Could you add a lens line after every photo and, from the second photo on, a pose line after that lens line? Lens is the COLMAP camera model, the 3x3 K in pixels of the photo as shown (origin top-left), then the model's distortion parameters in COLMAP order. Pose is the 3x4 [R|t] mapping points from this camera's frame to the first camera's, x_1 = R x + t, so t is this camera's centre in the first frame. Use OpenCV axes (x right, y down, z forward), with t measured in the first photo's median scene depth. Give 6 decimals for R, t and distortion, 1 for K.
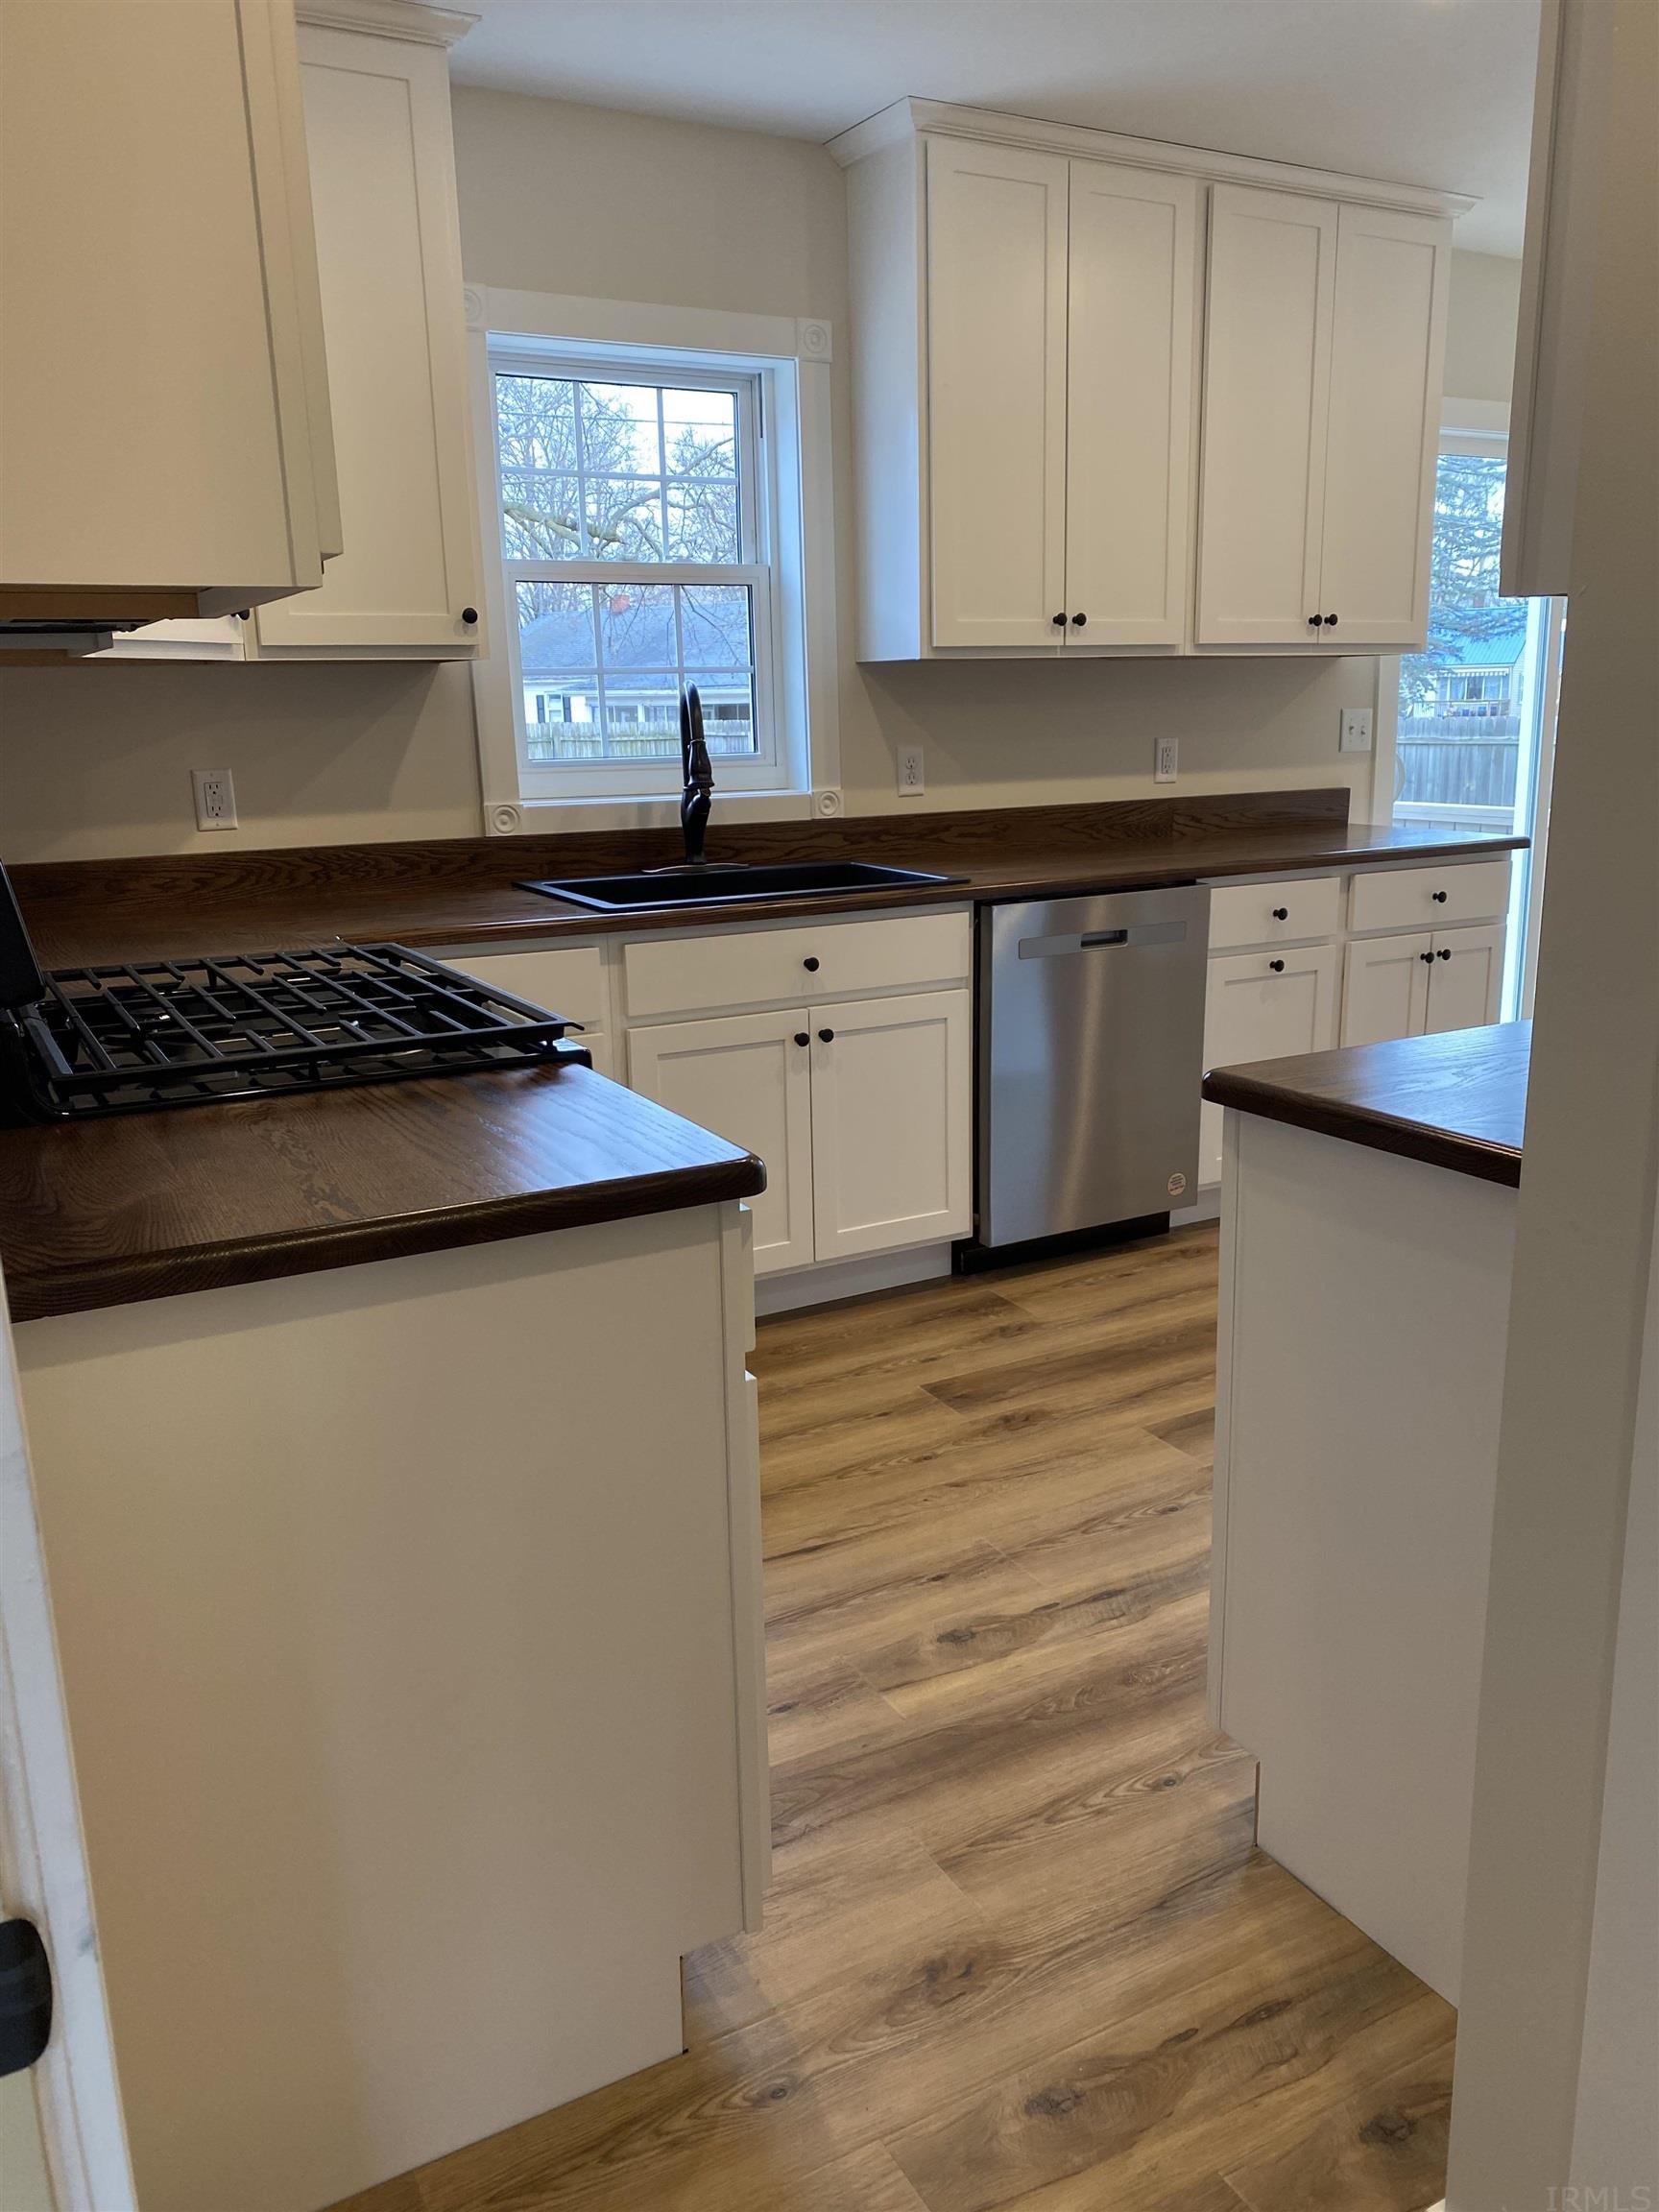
lens RADIAL K [[1663.7, 0, 820.5], [0, 1663.7, 1097.6], [0, 0, 1]] dist [0.033221, -0.022735]
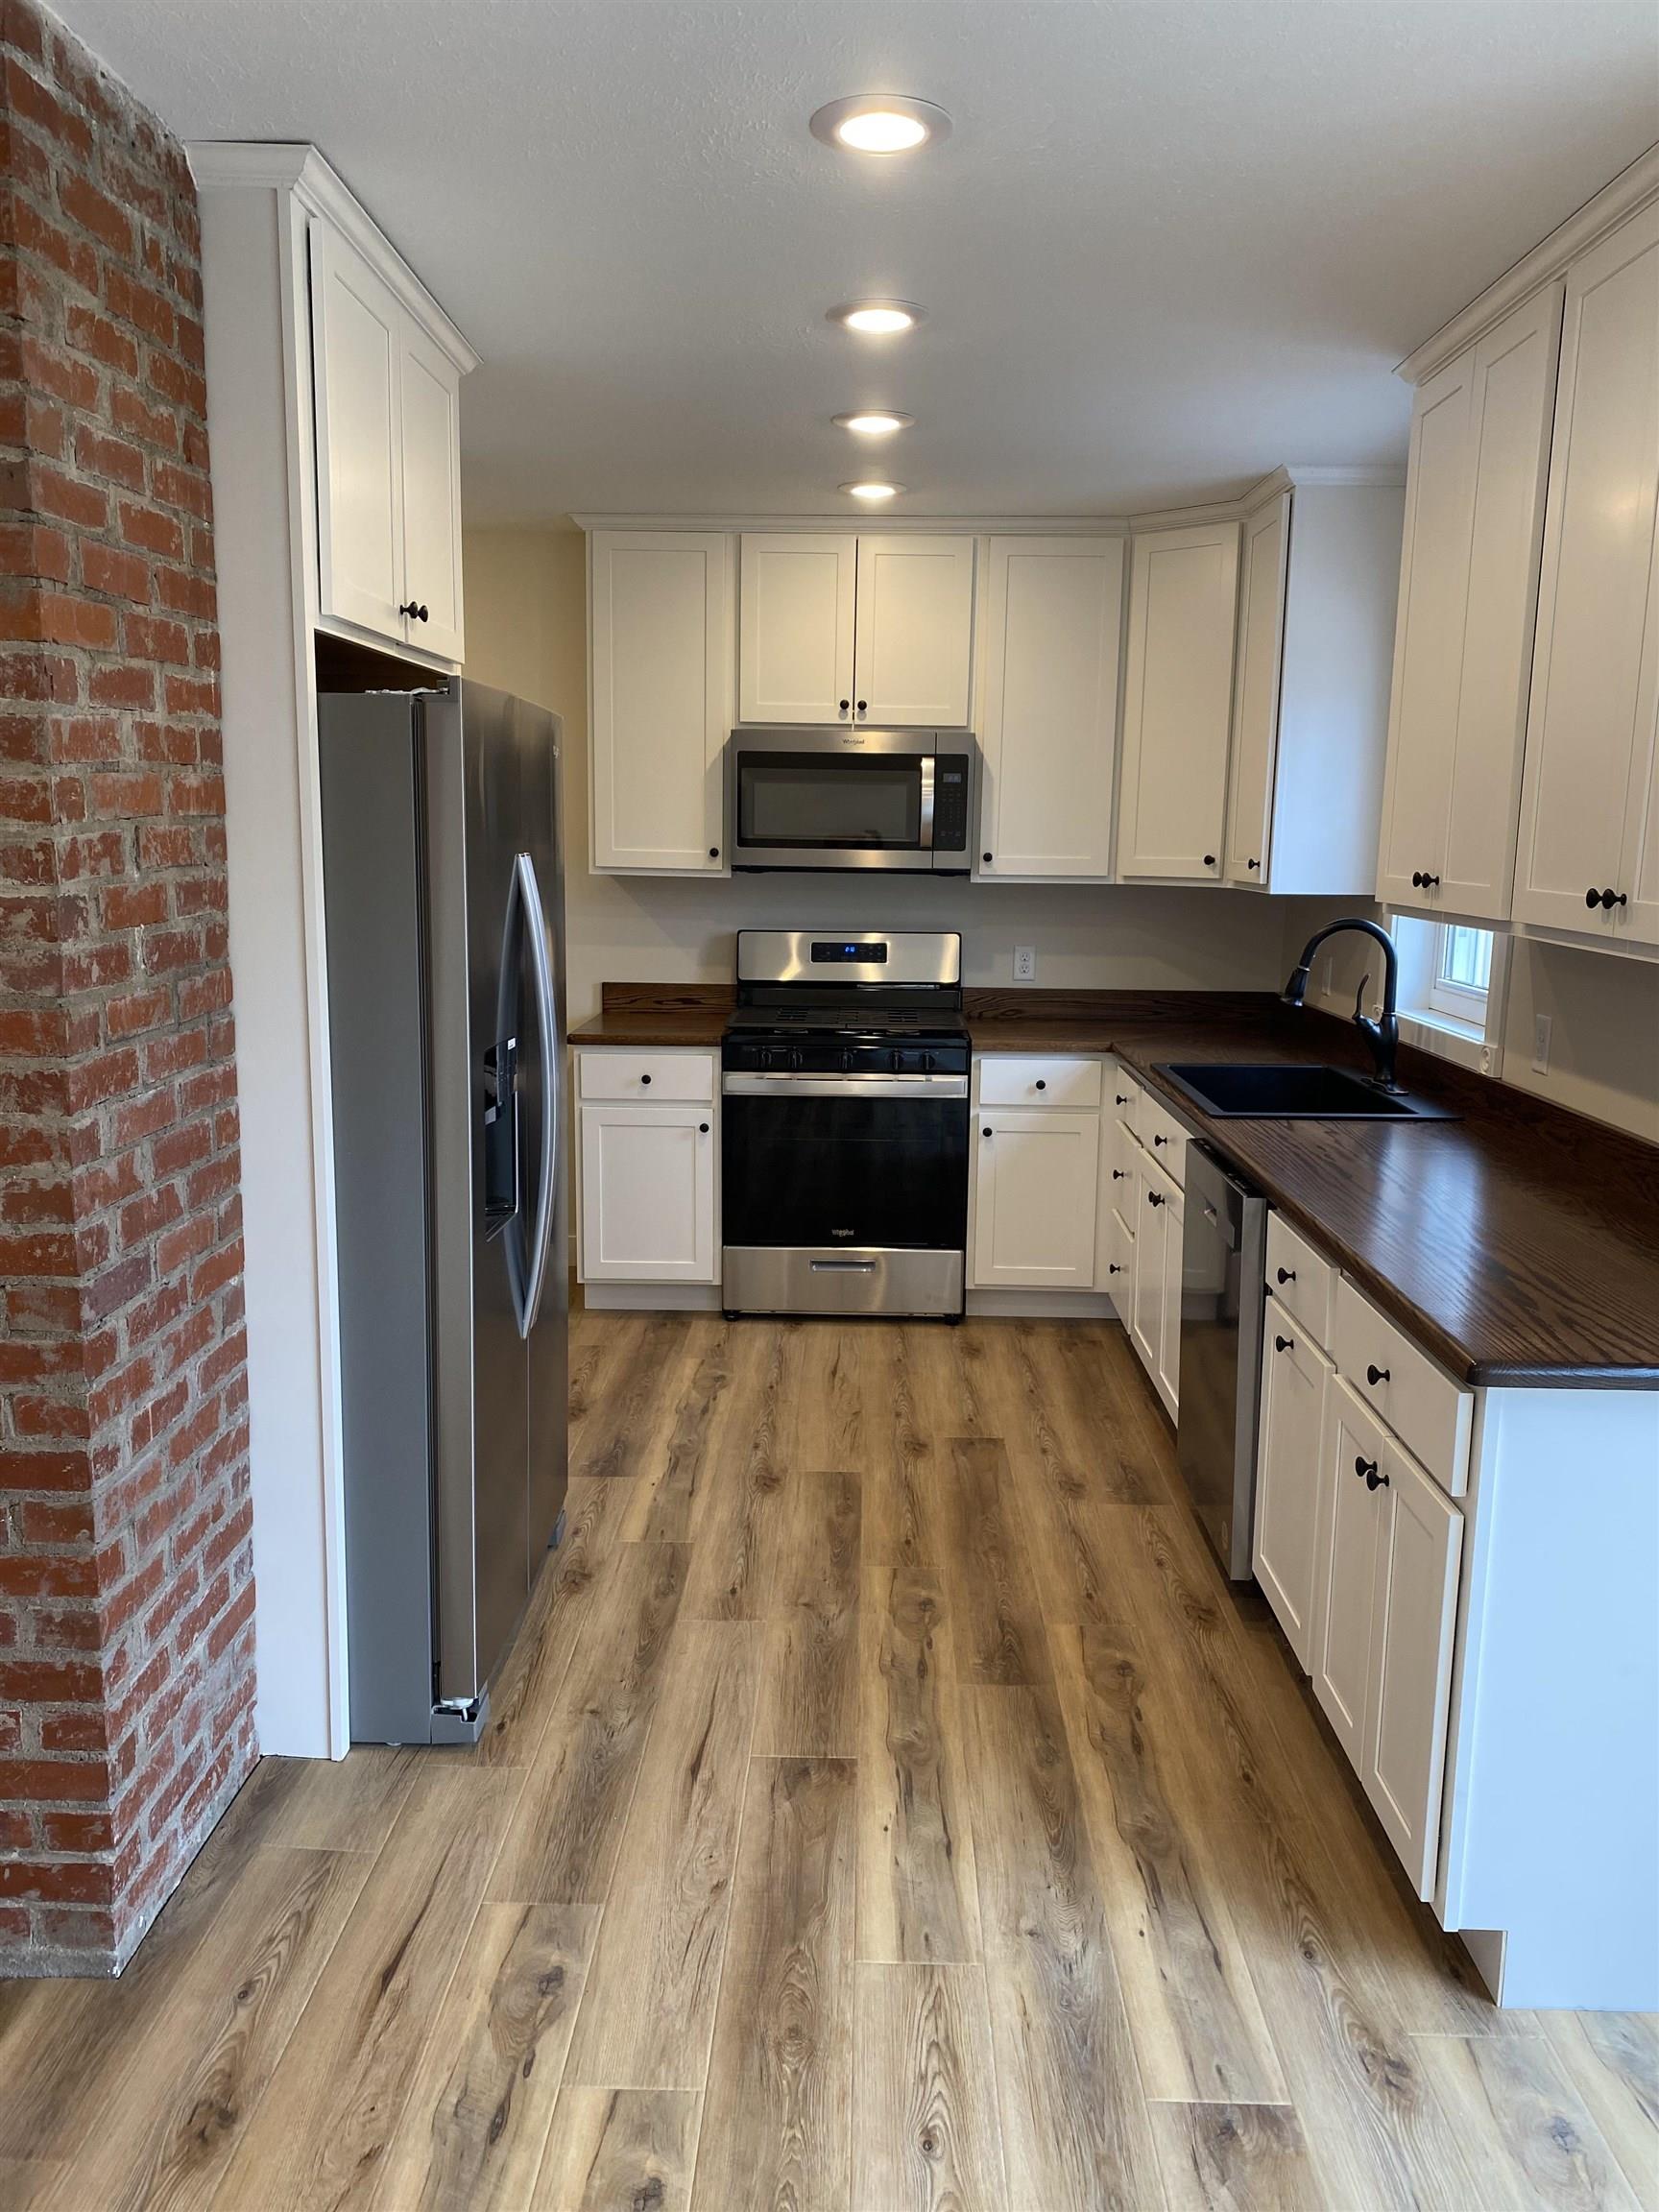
lens RADIAL K [[1663.7, 0, 837.1], [0, 1663.7, 1100.7], [0, 0, 1]] dist [0.033221, -0.022735]
pose [[-0.503878, 0.136478, -0.852925, 1.031813], [-0.228295, 0.931285, 0.283885, -0.354104], [0.833060, 0.337761, -0.438096, 1.184044]]
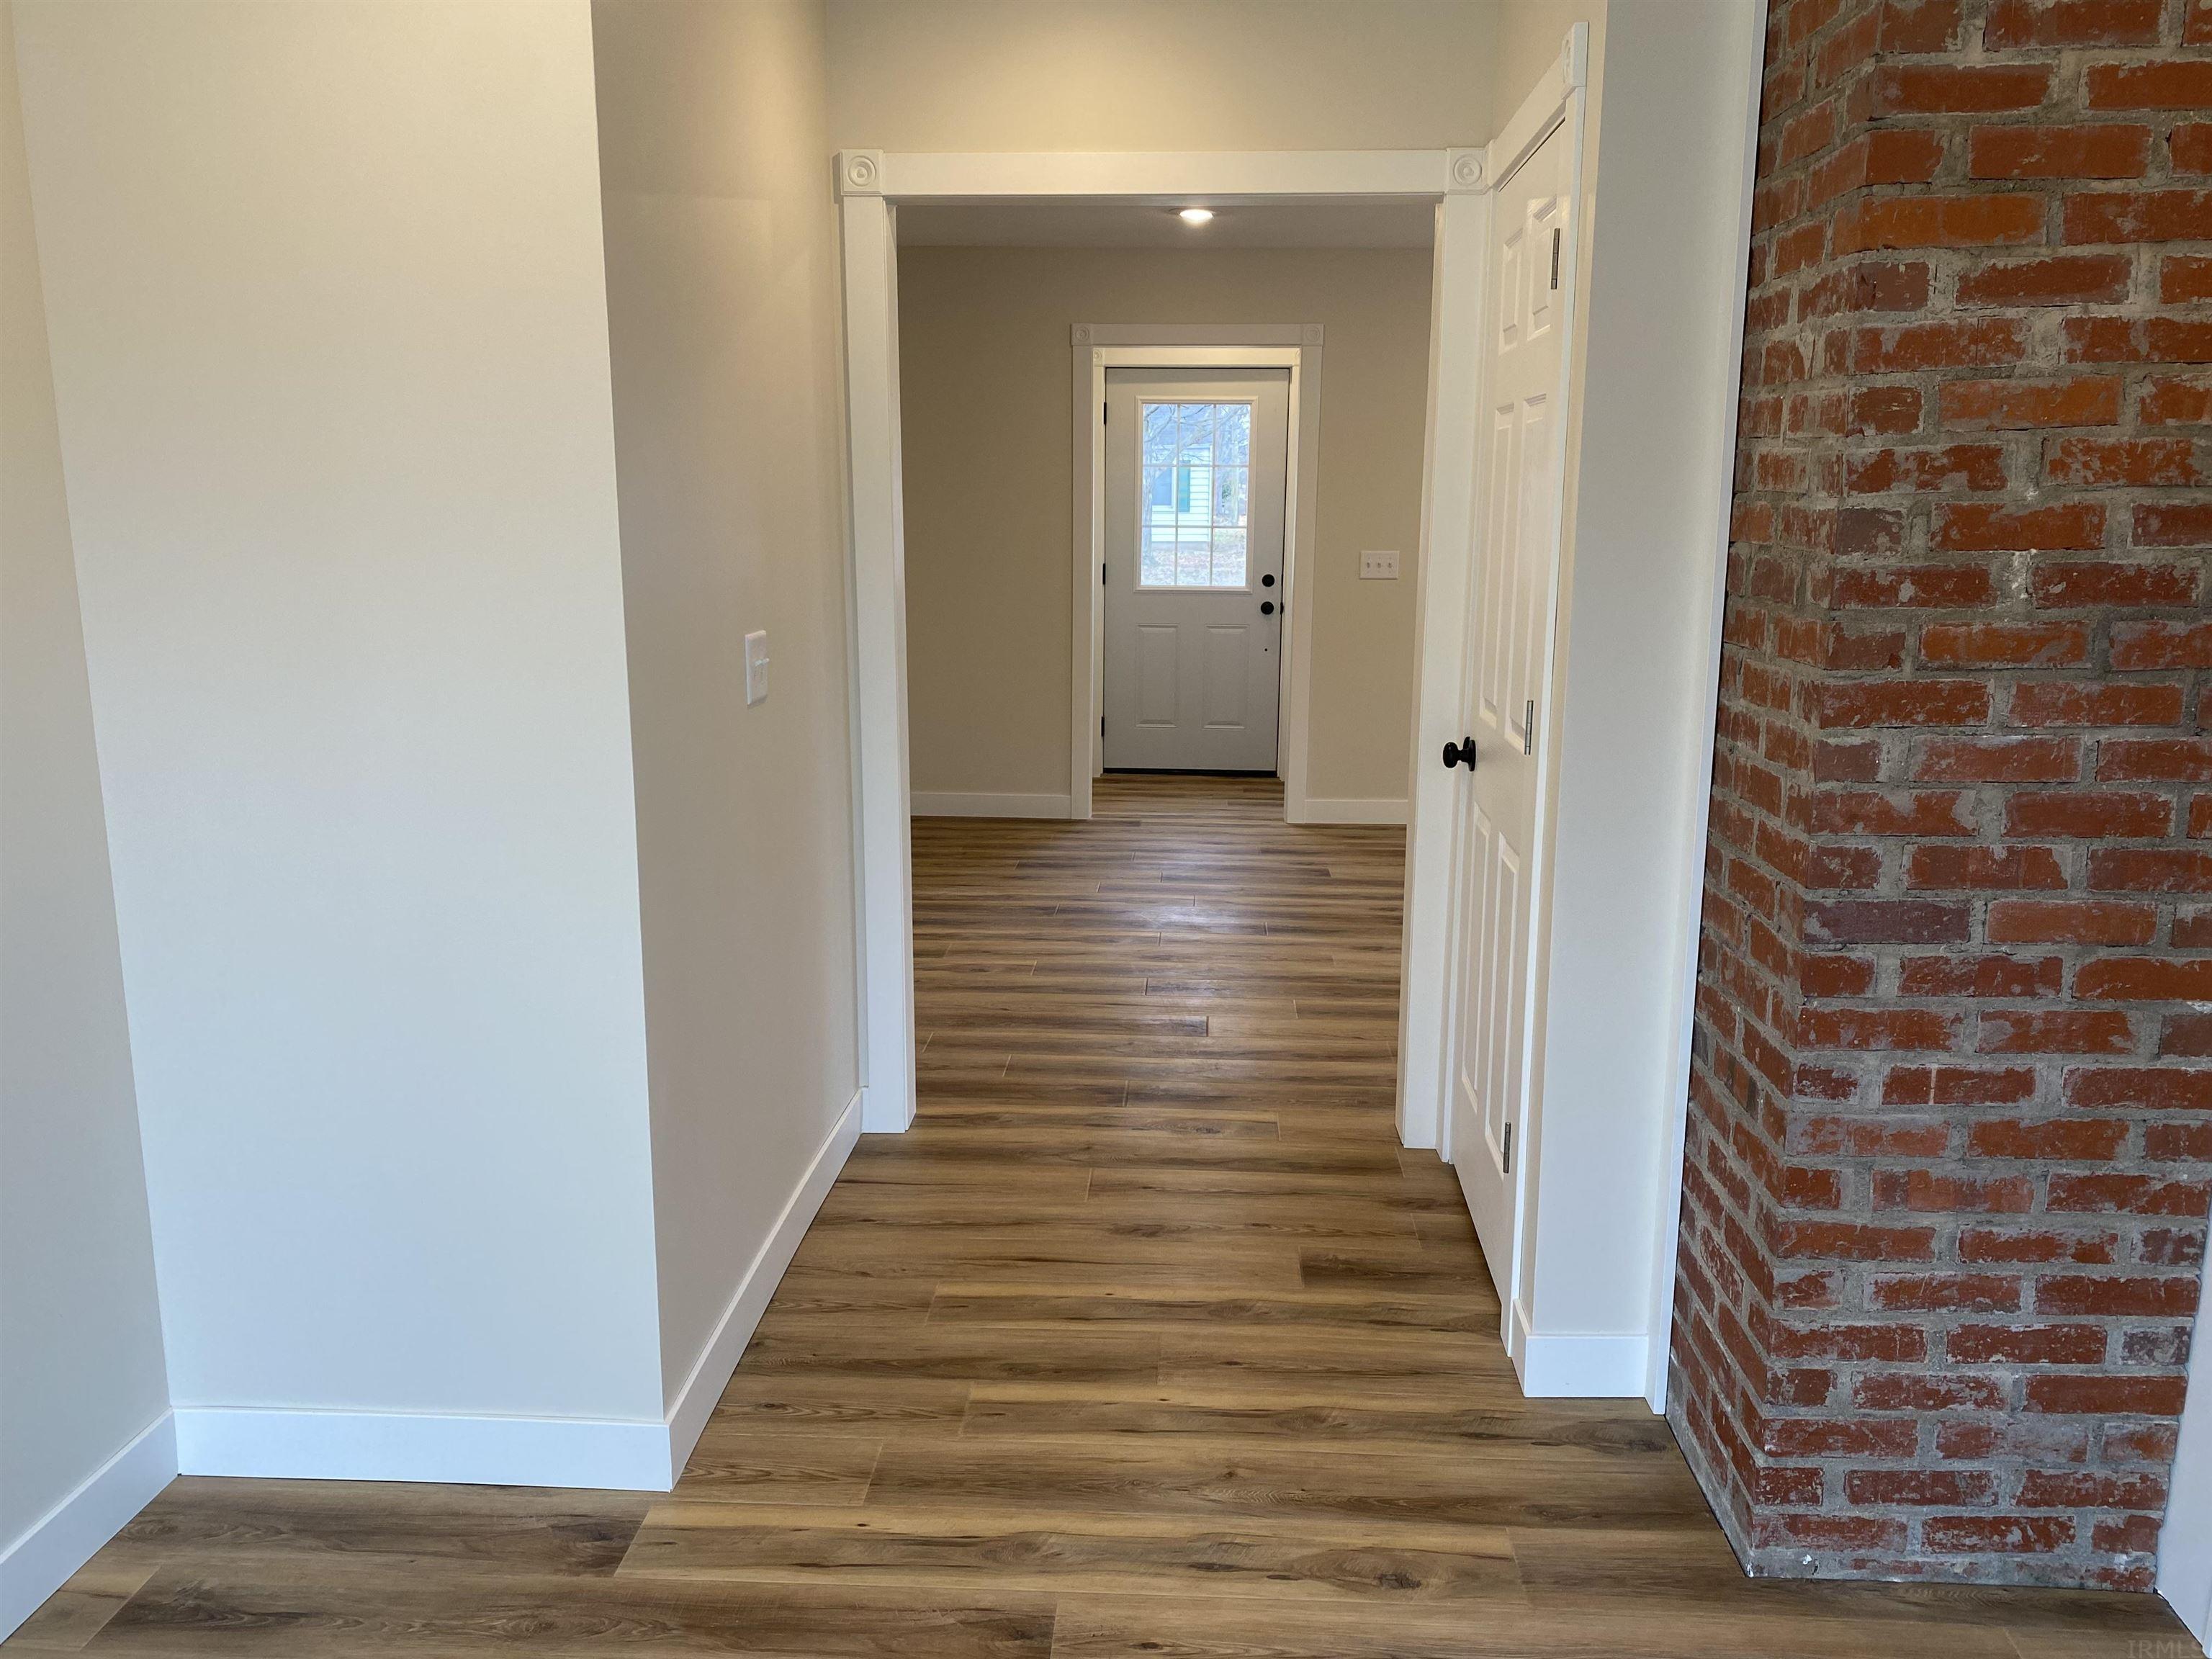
lens RADIAL K [[1663.7, 0, 1100.5], [0, 1663.7, 816.9], [0, 0, 1]] dist [0.033221, -0.022735]
pose [[-0.858376, -0.099472, 0.503284, 0.627921], [0.124281, 0.911481, 0.392118, -0.356136], [-0.497739, 0.399133, -0.770031, 1.288507]]
